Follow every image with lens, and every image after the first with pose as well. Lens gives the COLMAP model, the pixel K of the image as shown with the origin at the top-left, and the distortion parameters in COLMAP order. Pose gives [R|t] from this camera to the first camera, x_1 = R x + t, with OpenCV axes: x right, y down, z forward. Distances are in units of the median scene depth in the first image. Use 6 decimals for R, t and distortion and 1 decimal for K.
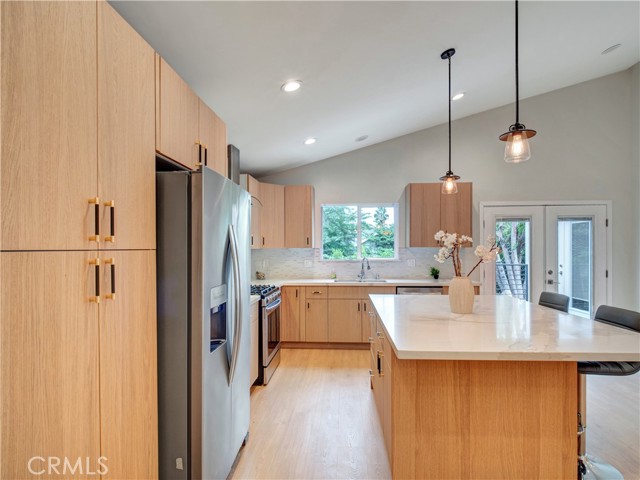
lens RADIAL K [[353.4, 0, 320.3], [0, 353.4, 250.7], [0, 0, 1]] dist [-0.001957, -0.000728]
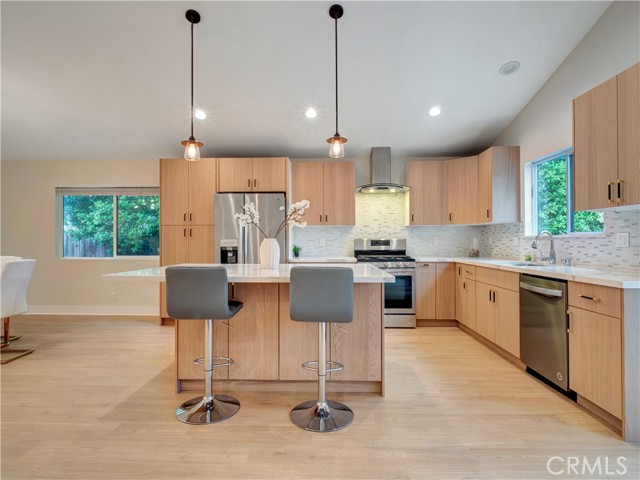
lens RADIAL K [[347.4, 0, 317.7], [0, 347.4, 239.1], [0, 0, 1]] dist [-0.003275, -0.001988]
pose [[0.038636, -0.004124, -0.999245, 1.123892], [-0.003884, 0.999983, -0.004277, 0.055916], [0.999246, 0.004046, 0.038620, 0.792068]]
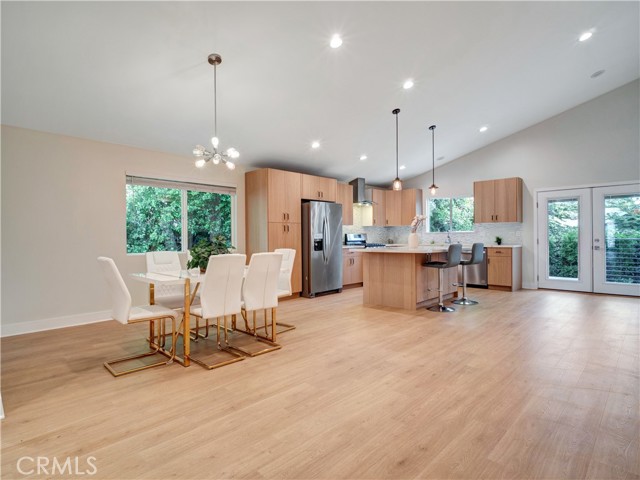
lens RADIAL K [[347.4, 0, 317.7], [0, 347.4, 239.1], [0, 0, 1]] dist [-0.003275, -0.001988]
pose [[0.763205, 0.002955, -0.646149, 1.006834], [0.001427, 0.999979, 0.006259, 0.069915], [0.646154, -0.005699, 0.763185, -0.853796]]
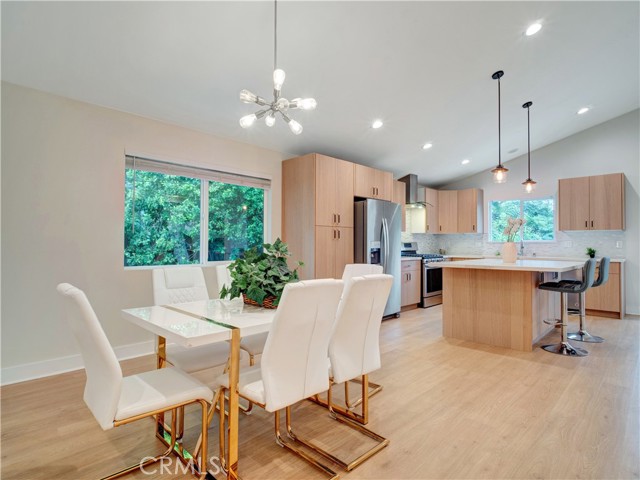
lens RADIAL K [[347.4, 0, 317.7], [0, 347.4, 239.1], [0, 0, 1]] dist [-0.003275, -0.001988]
pose [[0.758026, -0.003207, -0.652216, 0.571351], [-0.009934, 0.999815, -0.016462, 0.067886], [0.652148, 0.018958, 0.757854, -0.671838]]
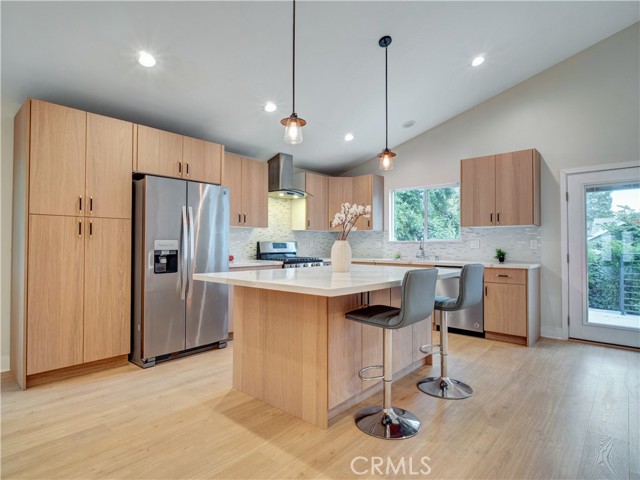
lens RADIAL K [[347.4, 0, 317.7], [0, 347.4, 239.1], [0, 0, 1]] dist [-0.003275, -0.001988]
pose [[0.789419, -0.003561, -0.613845, 0.736672], [-0.010083, 0.999773, -0.018766, 0.063490], [0.613772, 0.021004, 0.789204, 0.035272]]
